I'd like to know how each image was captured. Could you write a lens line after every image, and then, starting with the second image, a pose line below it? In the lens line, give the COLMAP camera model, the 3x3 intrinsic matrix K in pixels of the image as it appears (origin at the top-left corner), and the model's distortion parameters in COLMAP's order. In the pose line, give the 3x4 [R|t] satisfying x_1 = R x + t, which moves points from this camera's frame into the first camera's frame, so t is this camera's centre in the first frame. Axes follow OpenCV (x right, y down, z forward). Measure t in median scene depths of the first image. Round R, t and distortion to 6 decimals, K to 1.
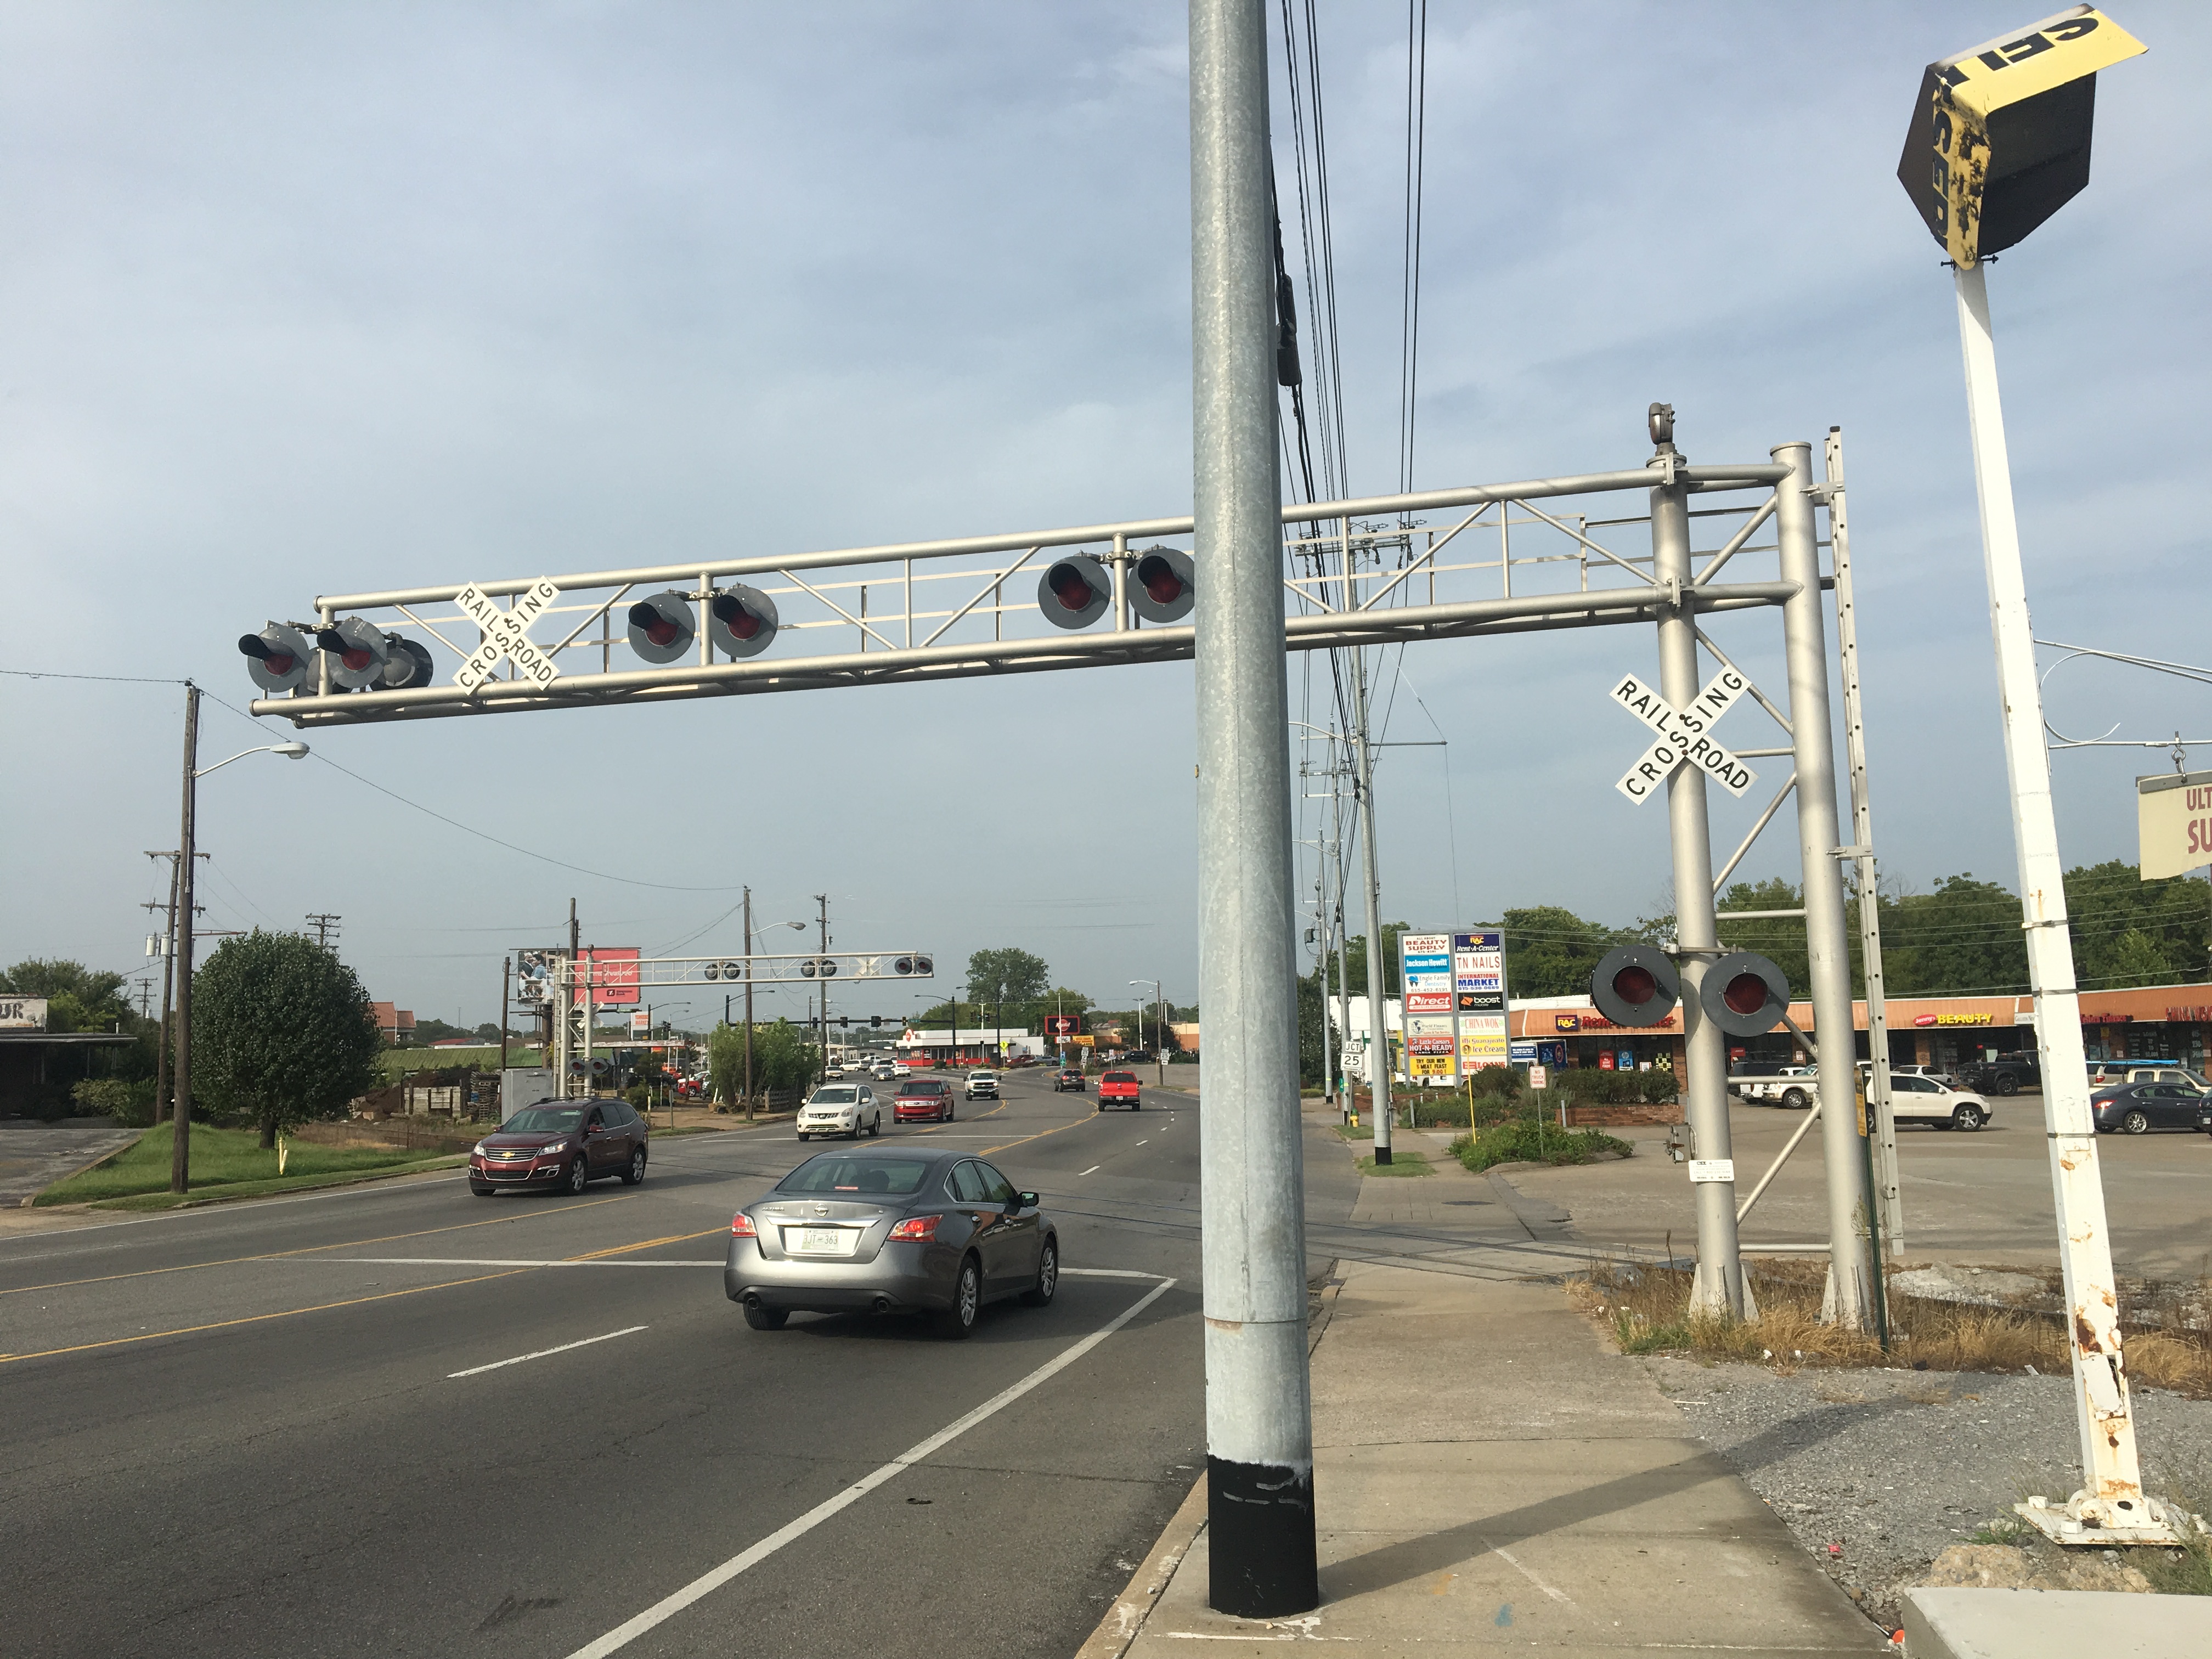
lens RADIAL K [[1858.3, 0, 1110.6], [0, 1858.3, 856.0], [0, 0, 1]] dist [0.094486, -0.165640]
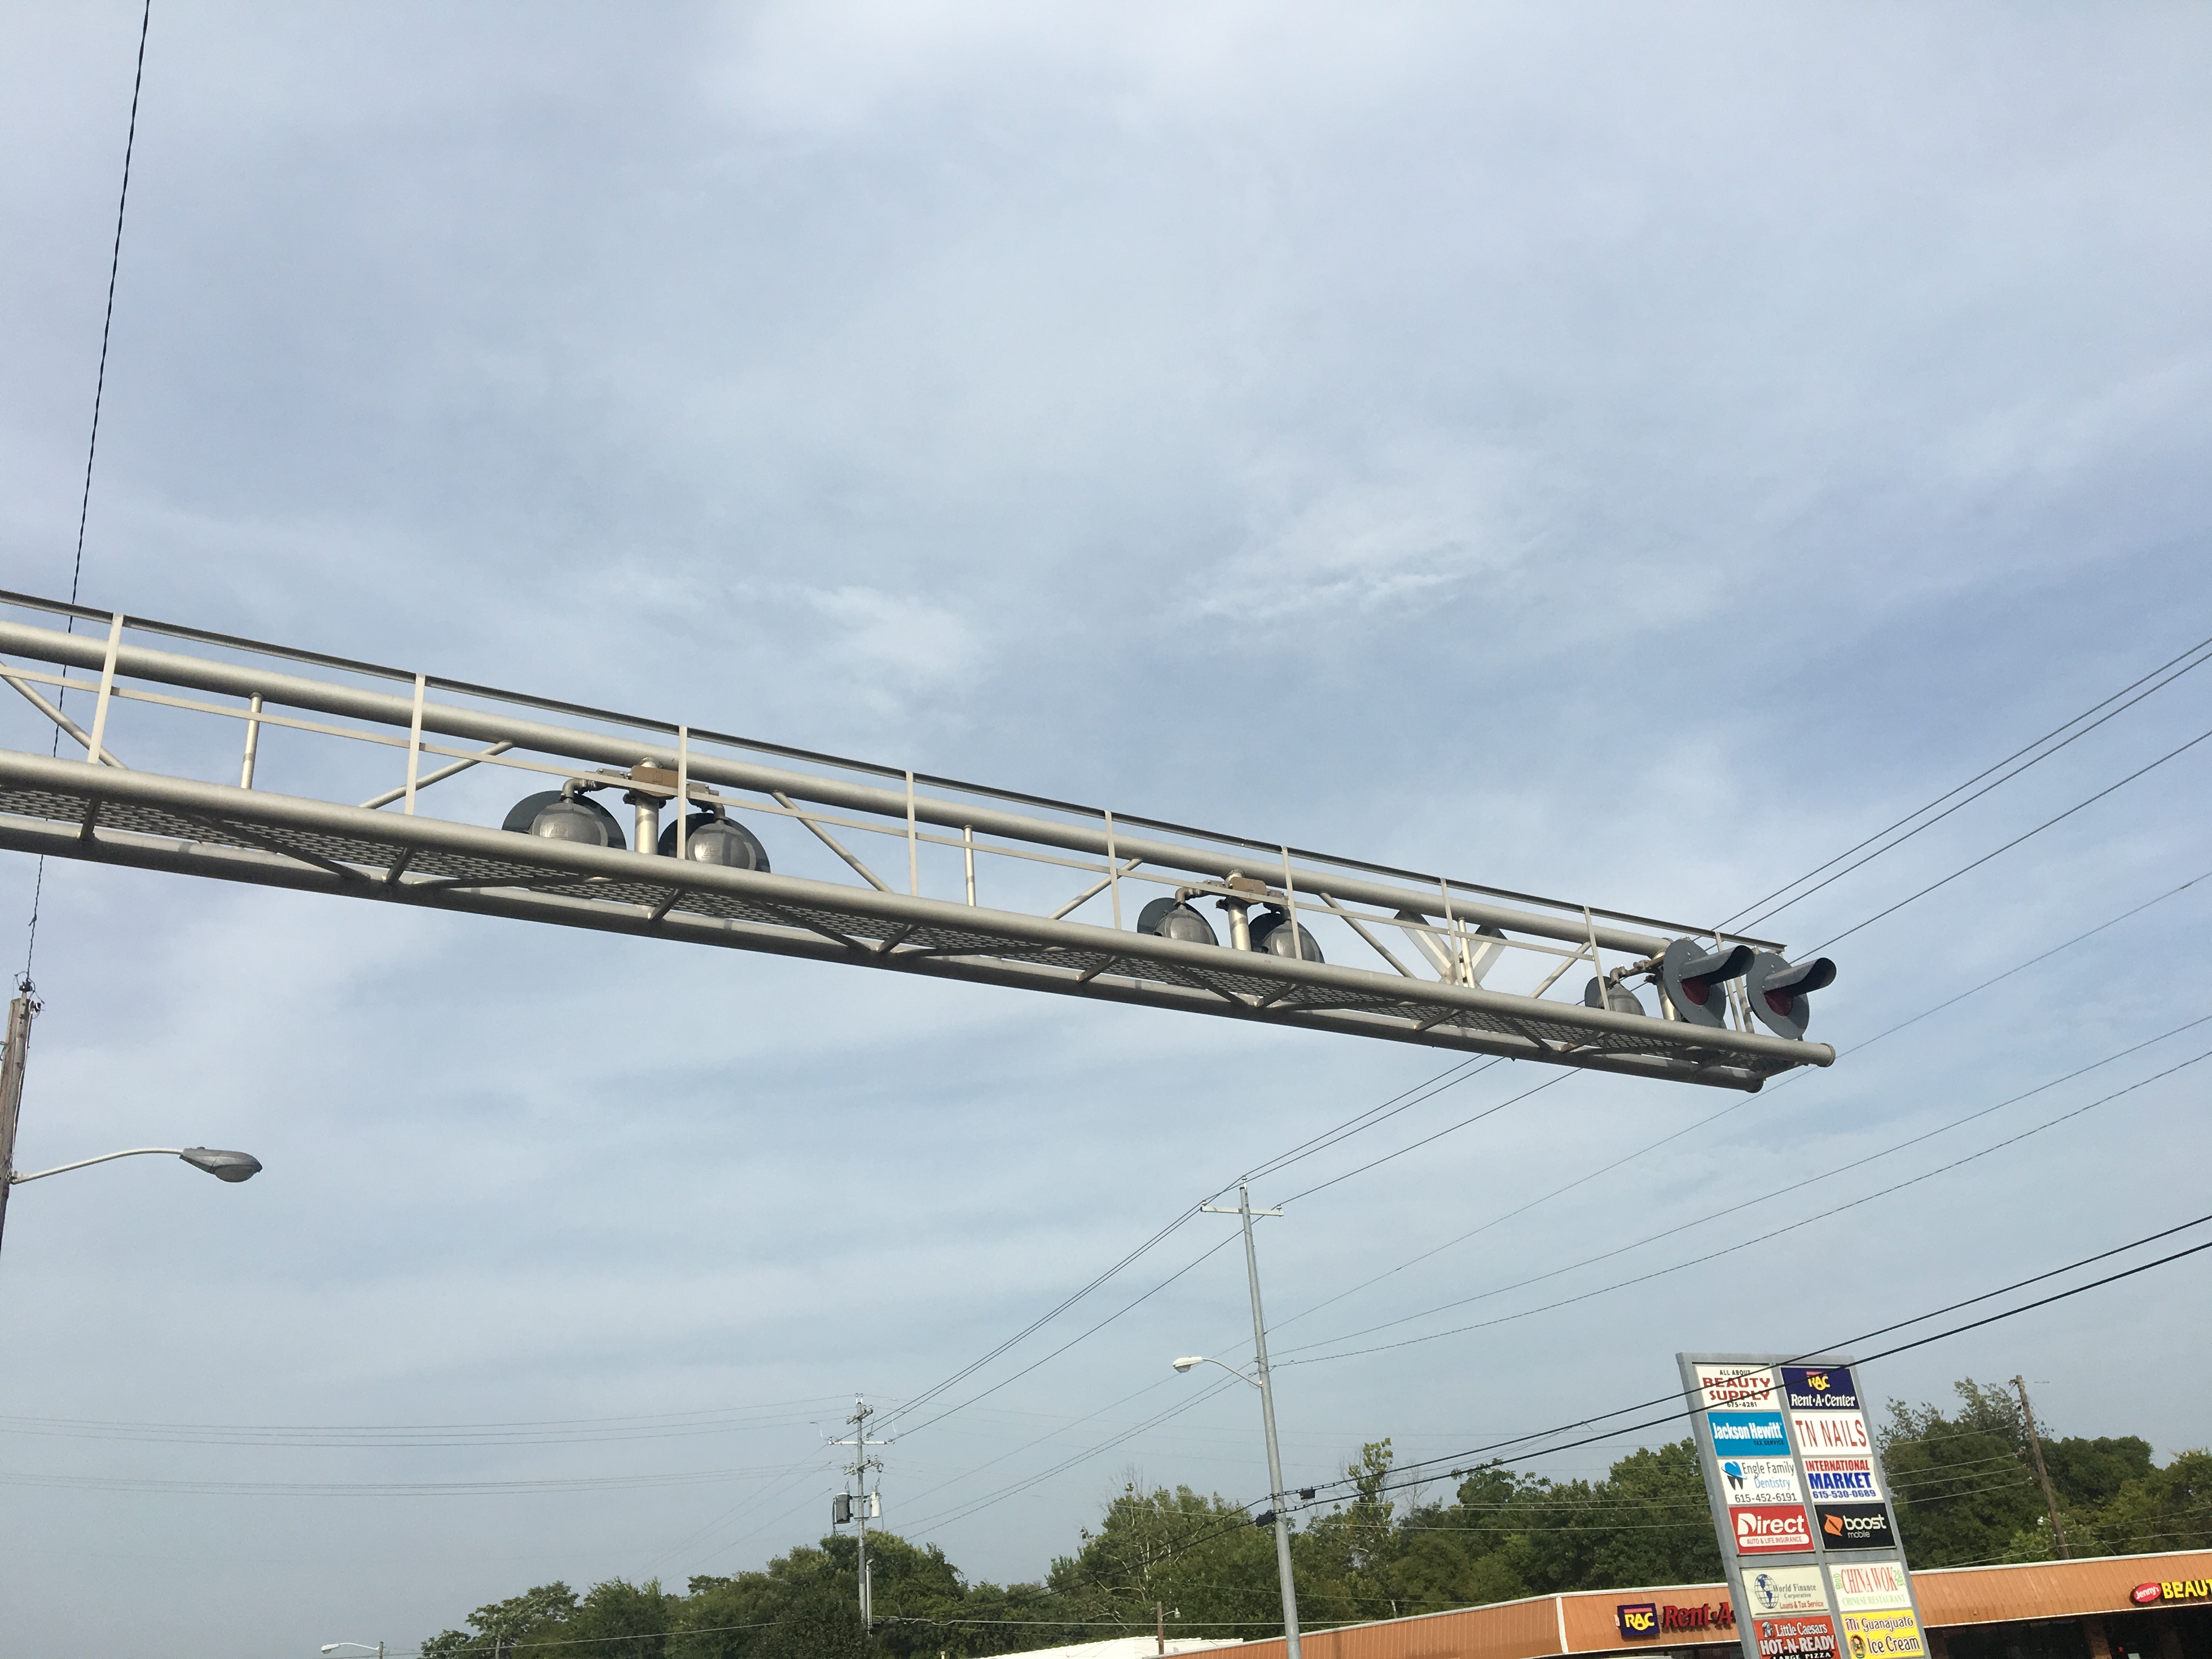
lens RADIAL K [[1884.7, 0, 1114.0], [0, 1884.7, 844.8], [0, 0, 1]] dist [0.134419, -0.239789]
pose [[0.858945, 0.177124, 0.480458, -0.958281], [0.002096, 0.937048, -0.349196, 0.425599], [-0.512063, 0.300947, 0.804502, 3.416668]]
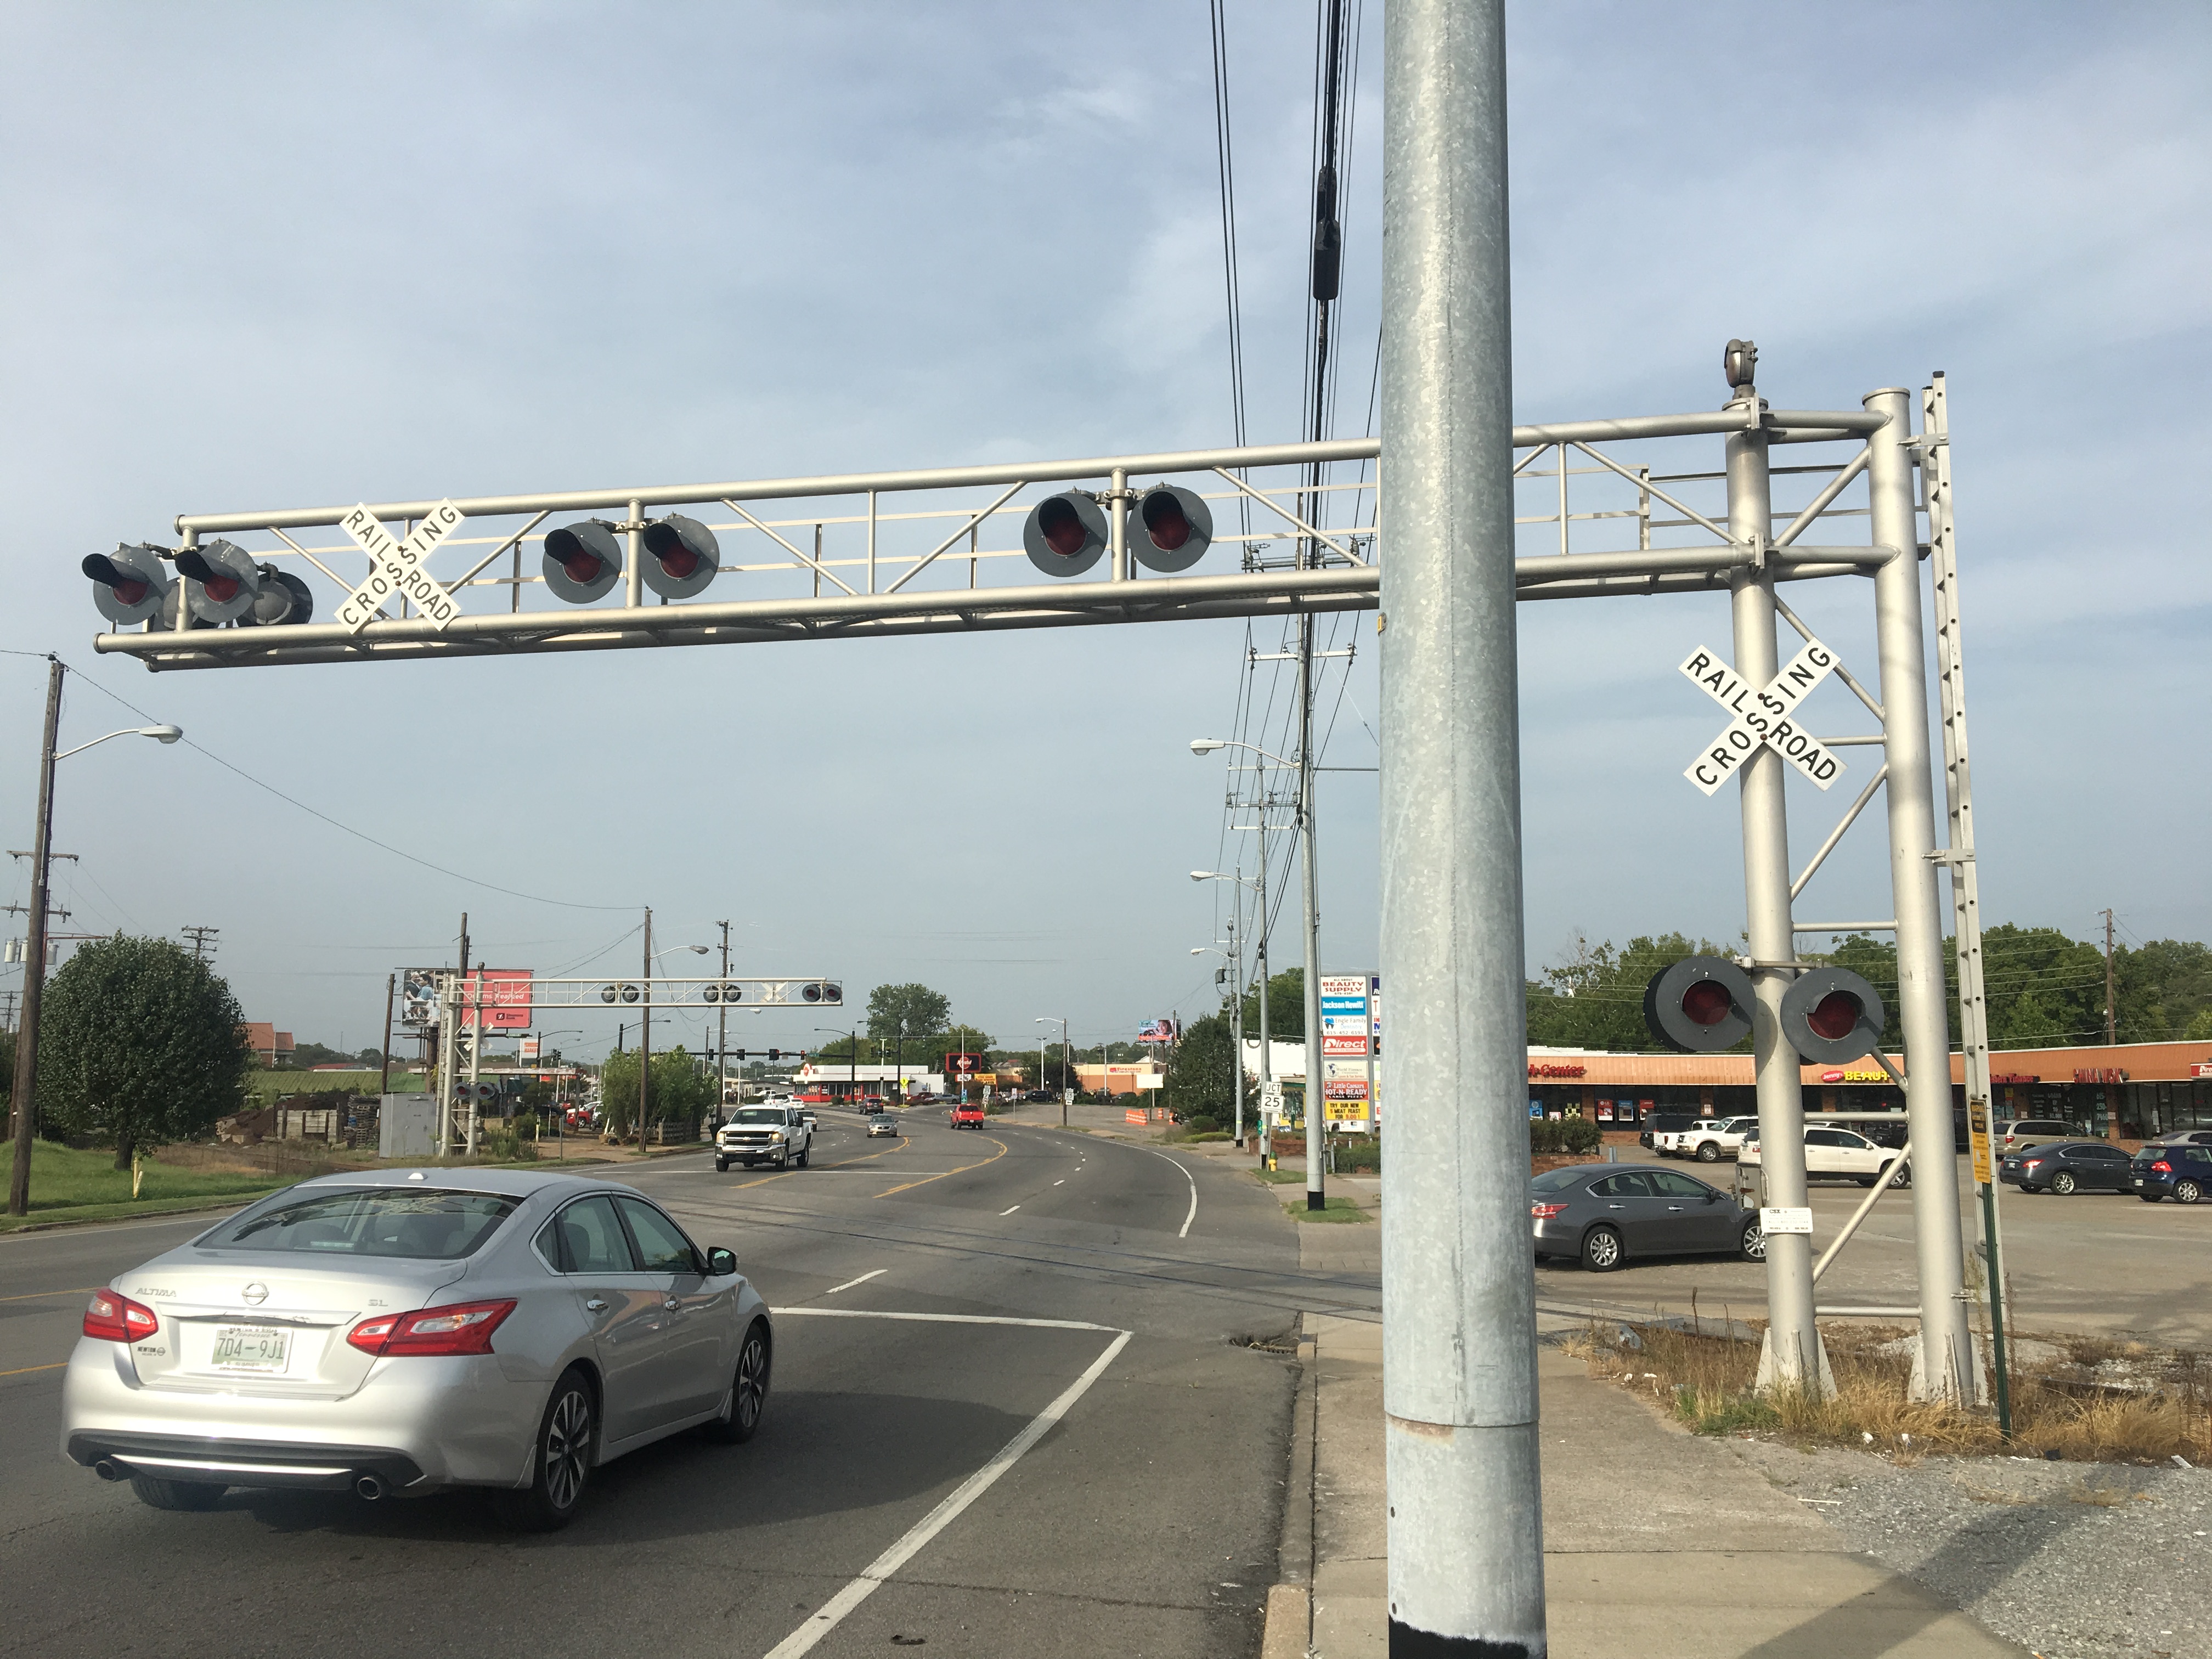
lens RADIAL K [[1881.9, 0, 1091.8], [0, 1881.9, 830.7], [0, 0, 1]] dist [0.071197, -0.107206]
pose [[0.998895, 0.026979, 0.038473, -0.026722], [-0.025697, 0.999110, -0.033441, 0.017970], [-0.039341, 0.032415, 0.998700, 0.092011]]
